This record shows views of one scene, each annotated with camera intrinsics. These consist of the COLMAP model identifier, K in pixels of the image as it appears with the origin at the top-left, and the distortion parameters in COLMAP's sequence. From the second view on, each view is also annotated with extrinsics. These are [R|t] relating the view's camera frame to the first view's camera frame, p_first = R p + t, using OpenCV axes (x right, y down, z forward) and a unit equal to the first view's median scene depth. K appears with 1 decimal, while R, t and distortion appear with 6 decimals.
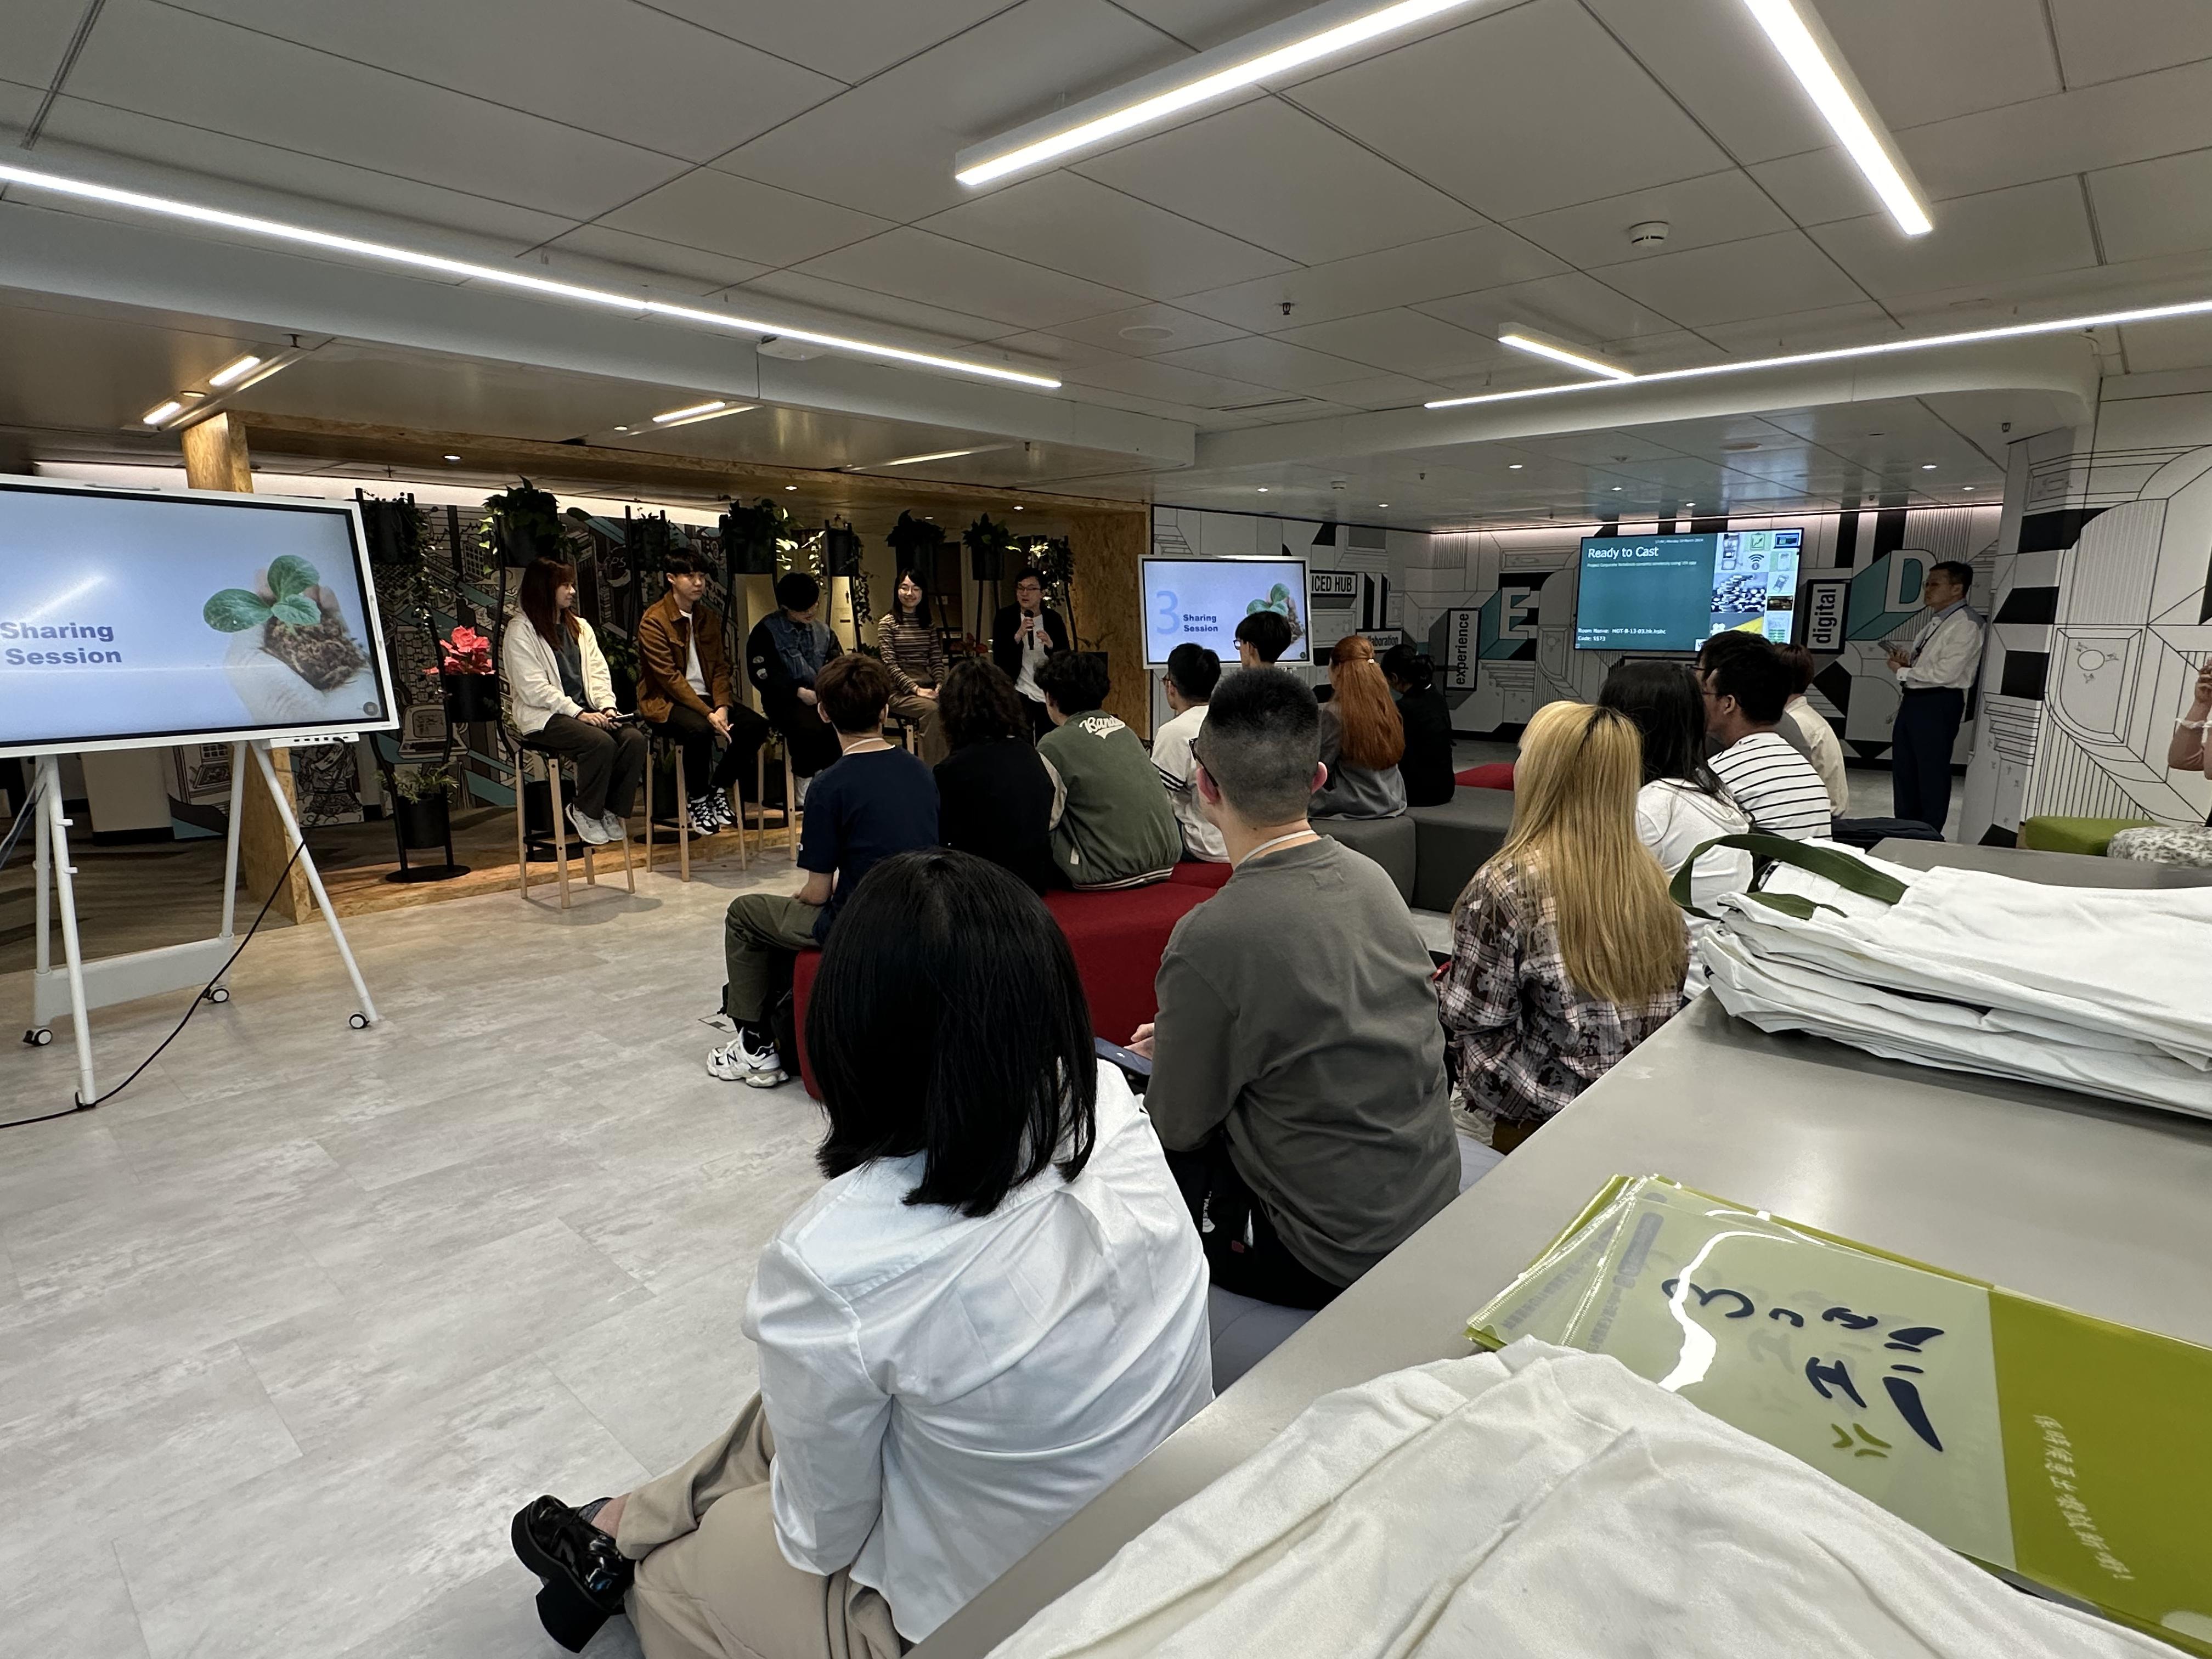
lens RADIAL K [[1154.7, 0, 1106.0], [0, 1154.7, 829.5], [0, 0, 1]] dist [-0.001997, 0.000780]
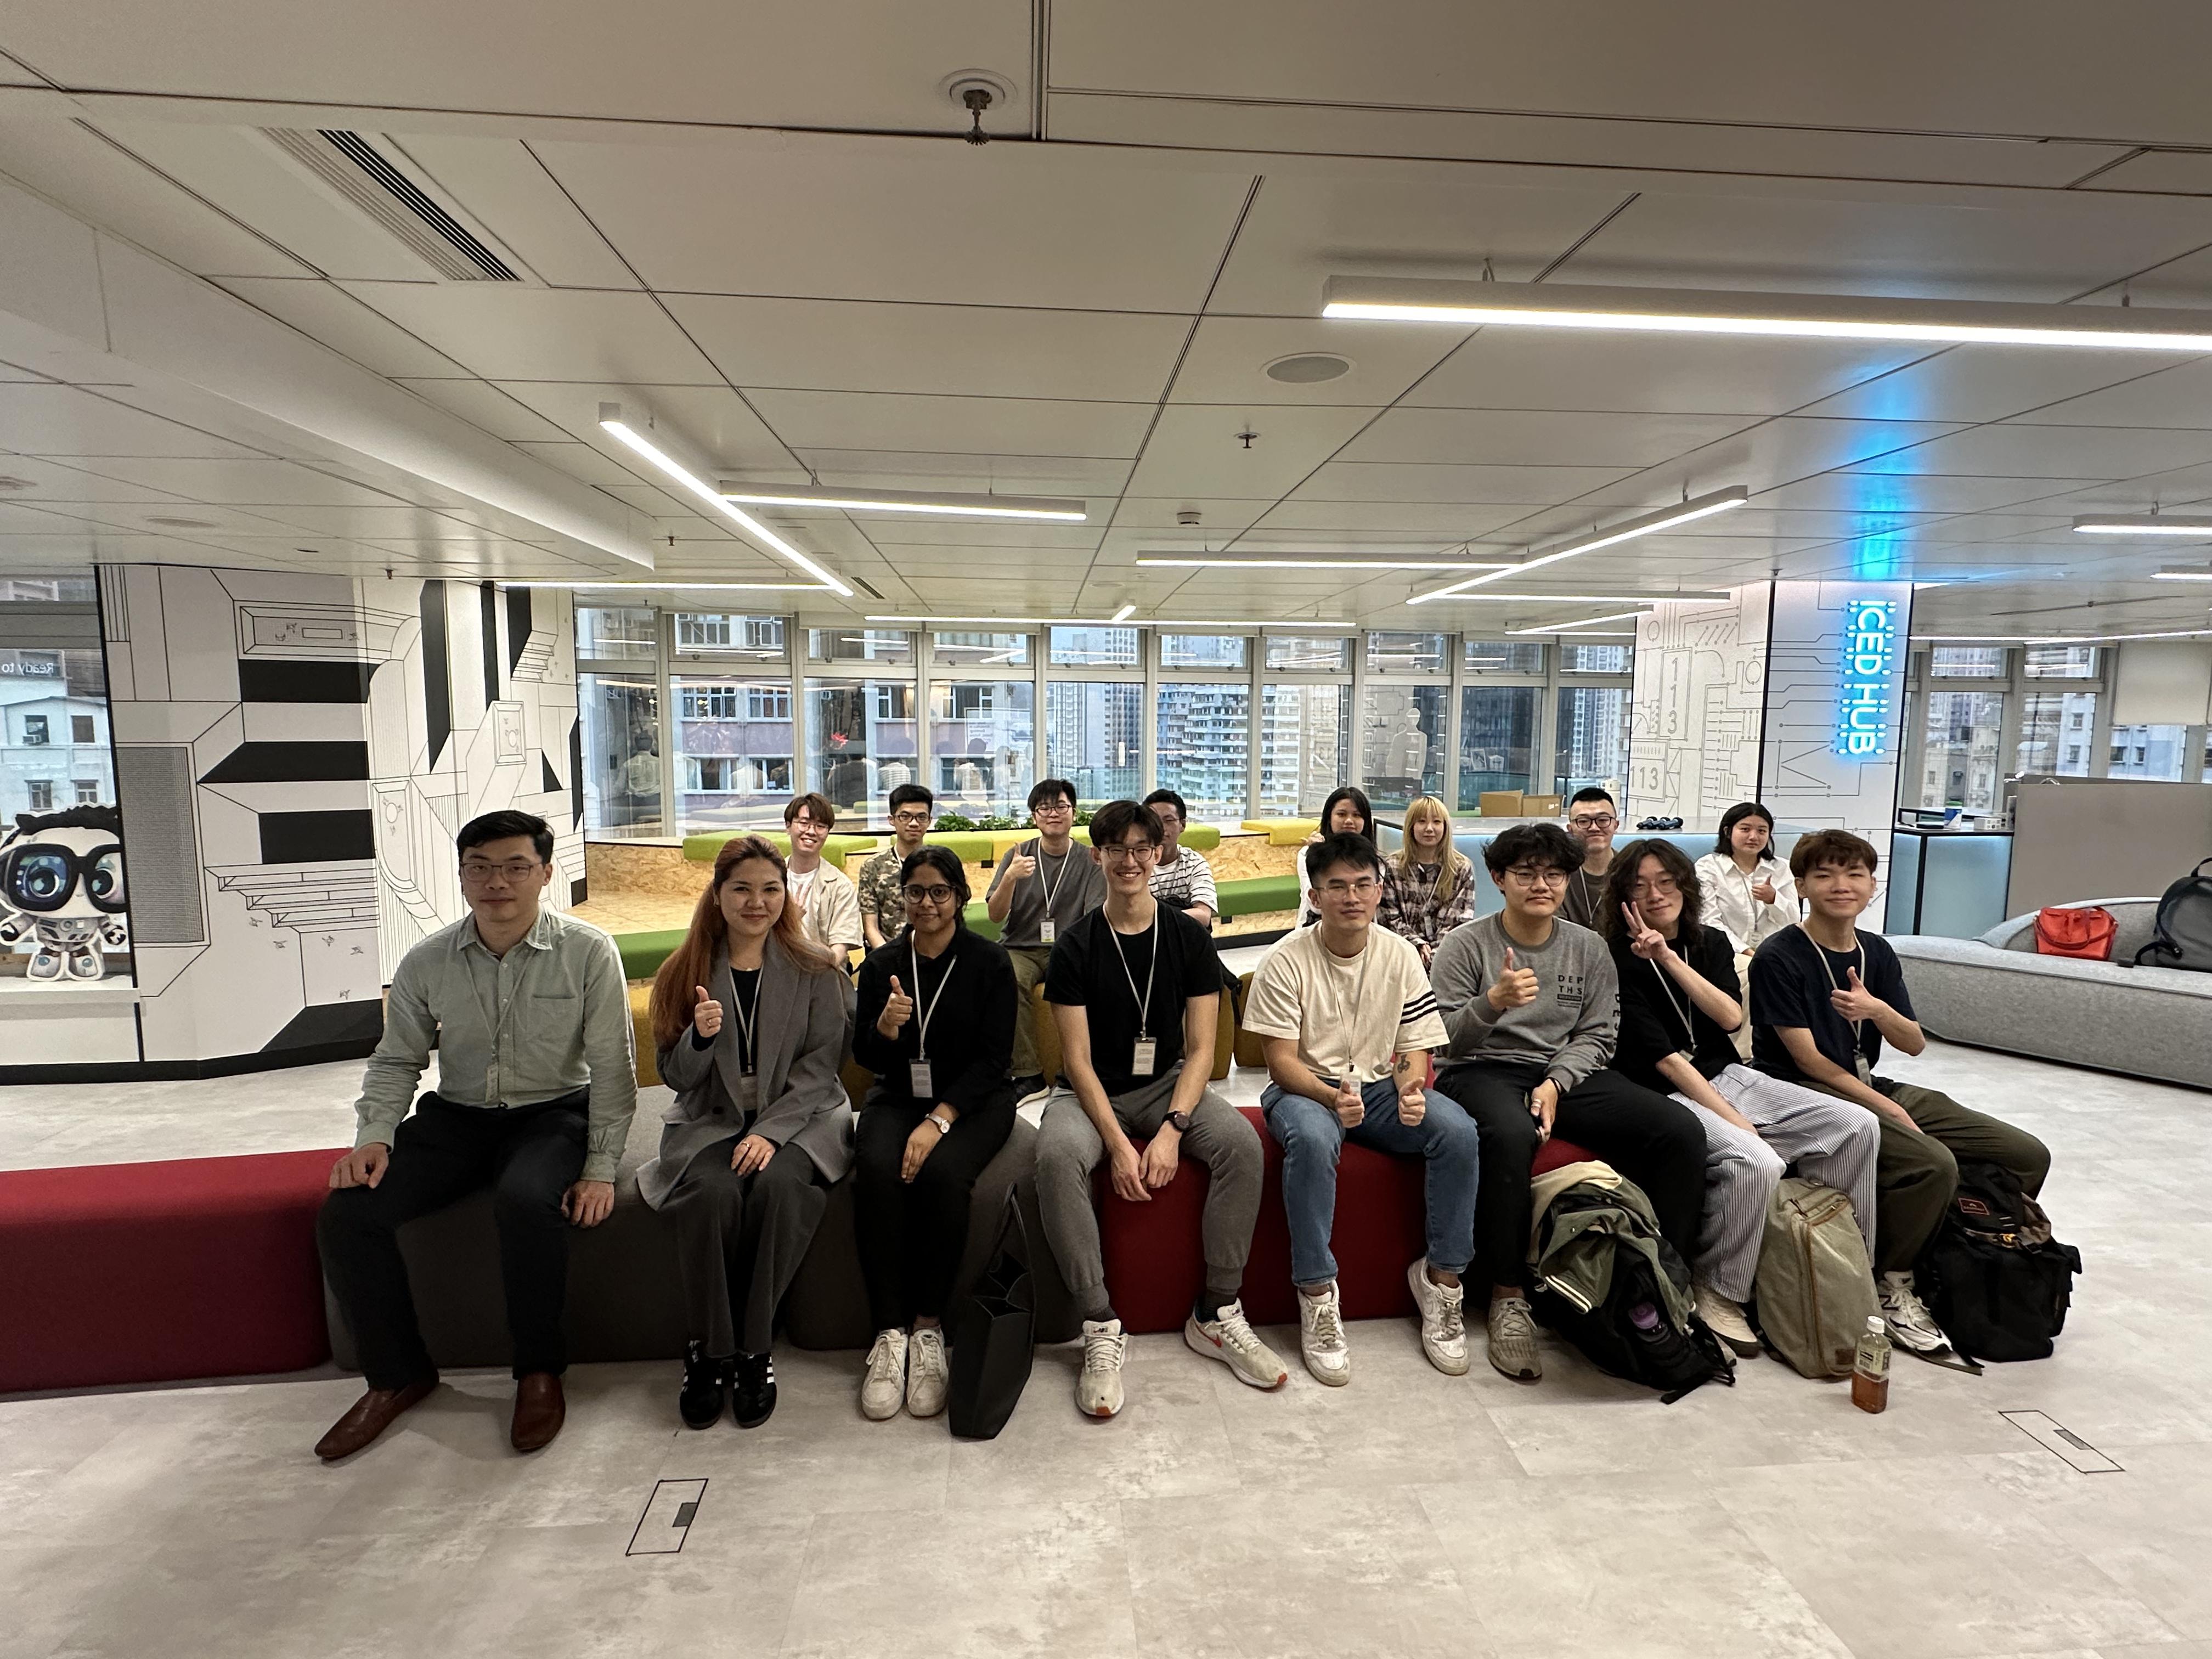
lens RADIAL K [[1062.6, 0, 1106.0], [0, 1062.6, 829.5], [0, 0, 1]] dist [0.001105, 0.000728]
pose [[-0.725929, -0.069113, 0.684288, -0.259683], [0.126388, 0.964589, 0.231502, -0.299375], [-0.676057, 0.254540, -0.691488, 1.363822]]
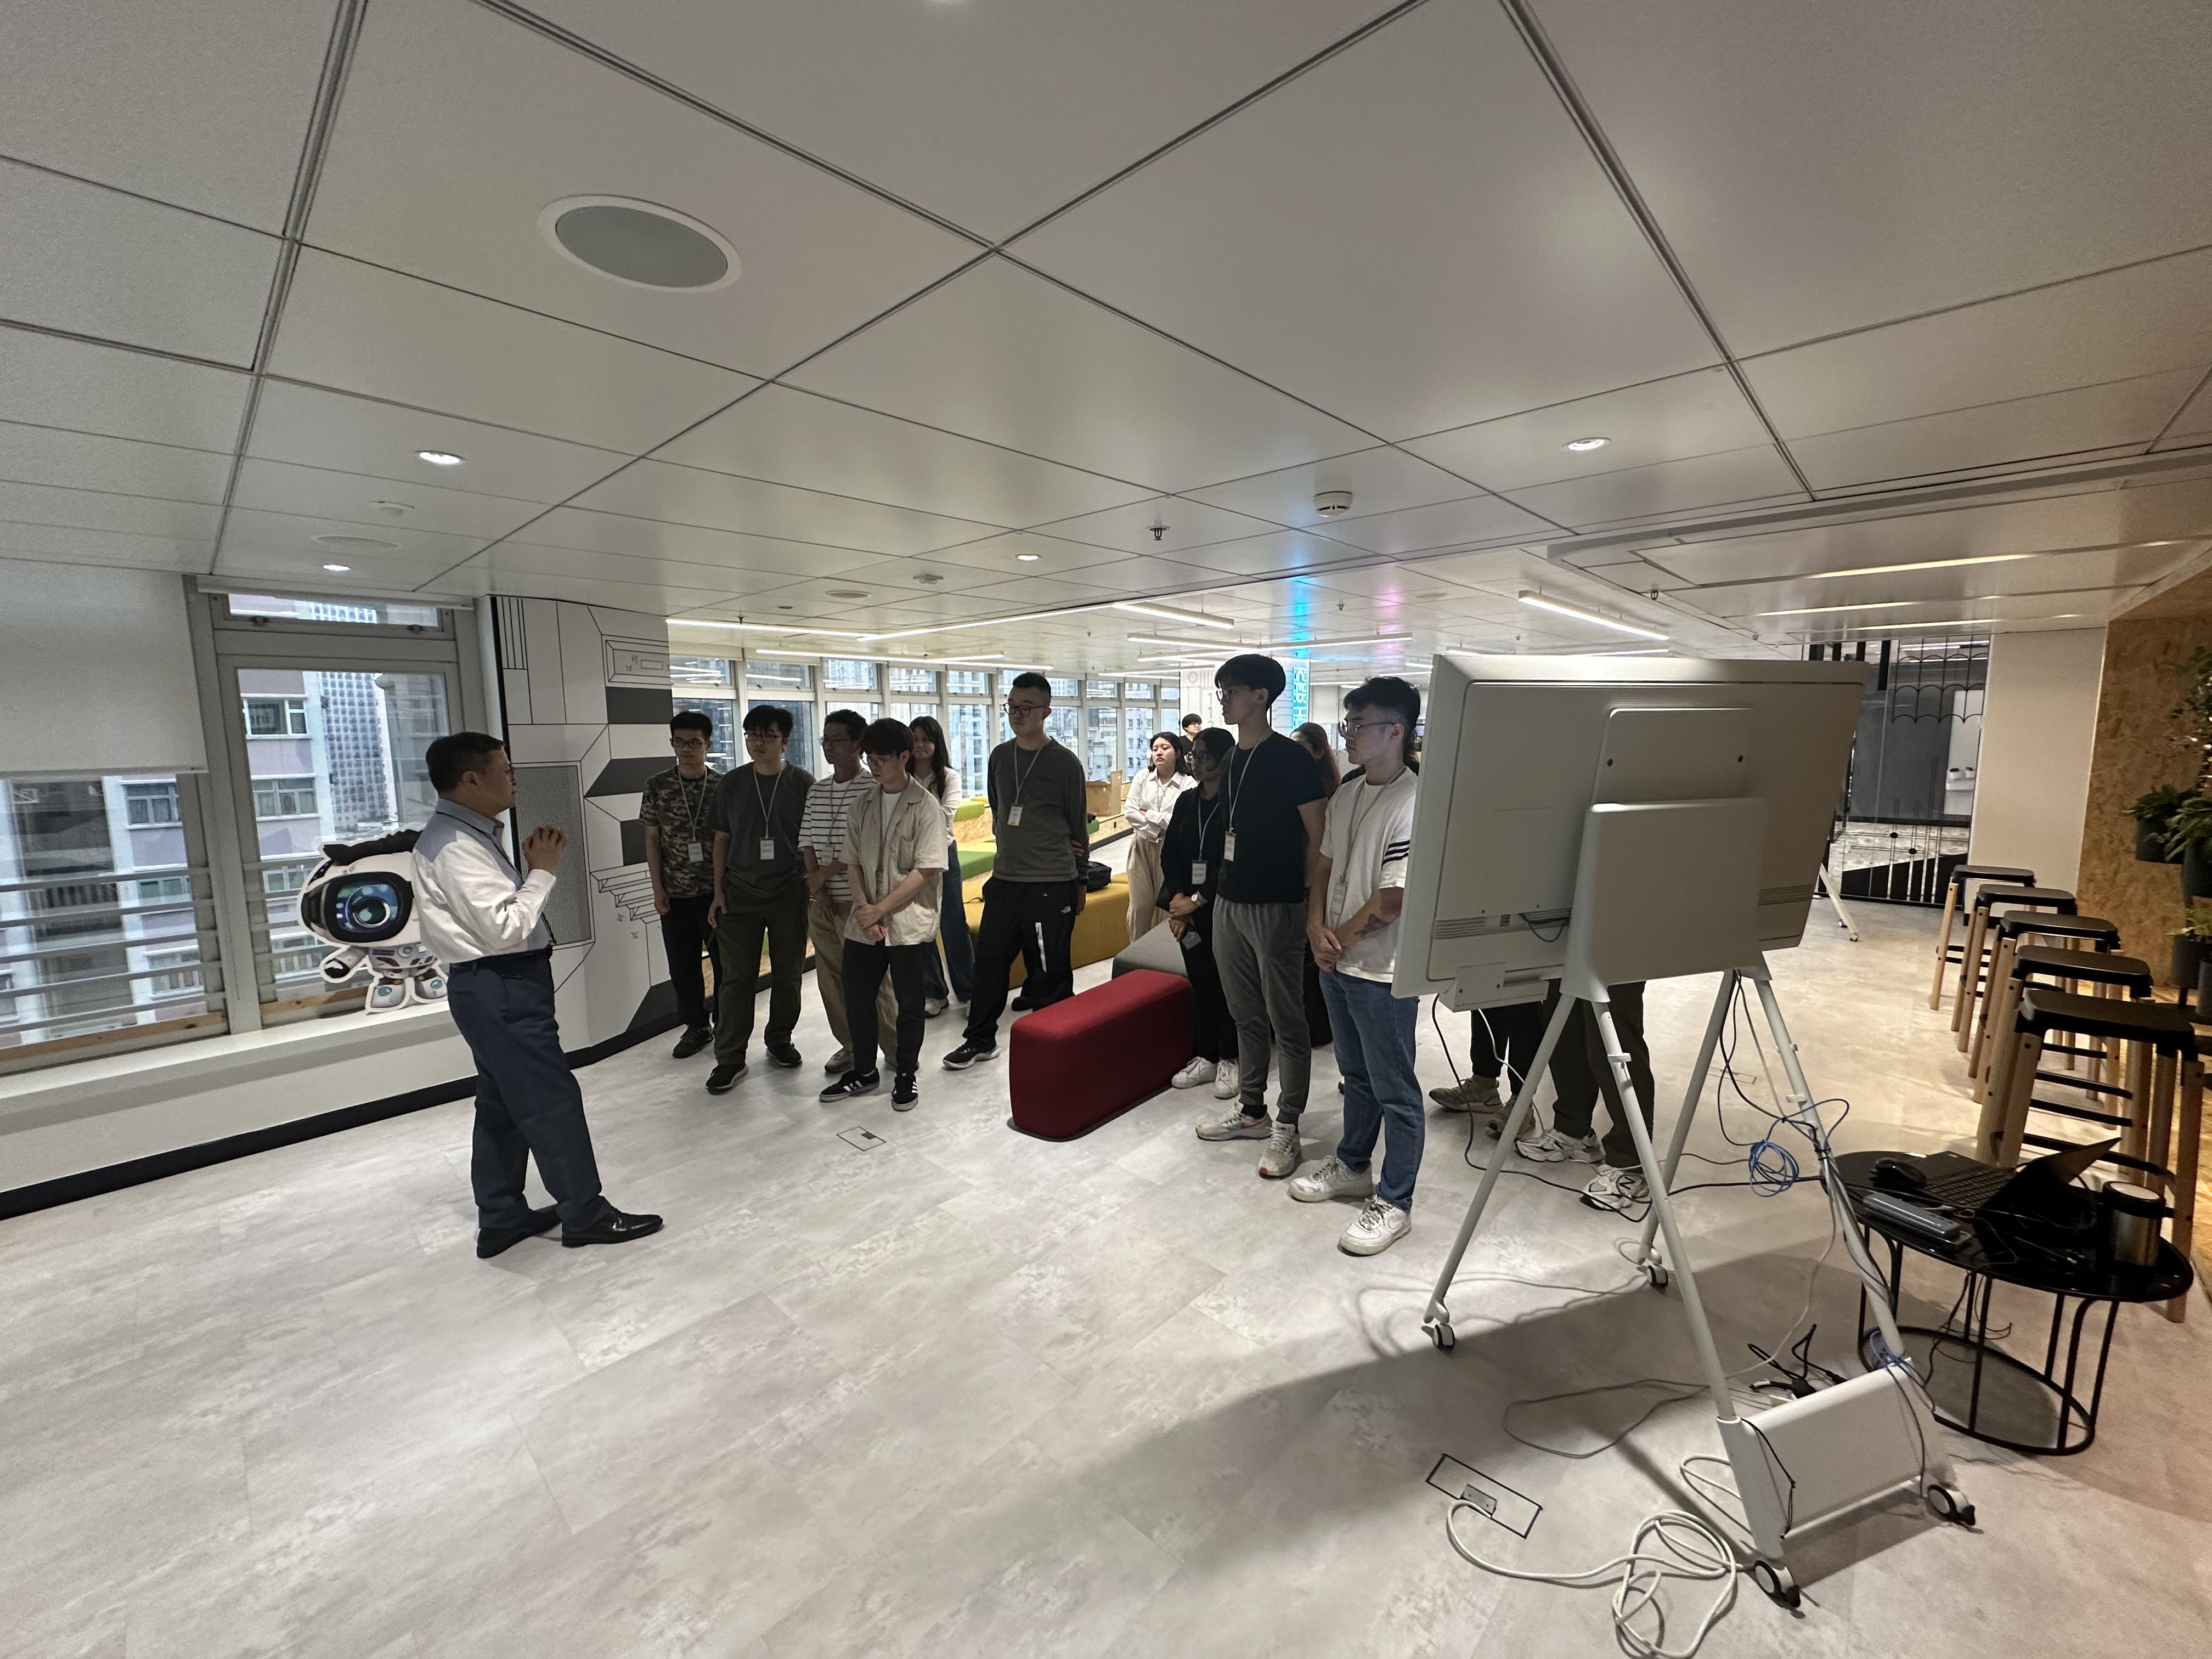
lens RADIAL K [[875.6, 0, 1103.9], [0, 875.6, 827.3], [0, 0, 1]] dist [0.000876, 0.000023]
pose [[-0.999699, 0.013040, 0.020796, 0.431384], [0.018642, 0.954494, 0.297646, -0.441190], [-0.015969, 0.297944, -0.954450, 2.065724]]
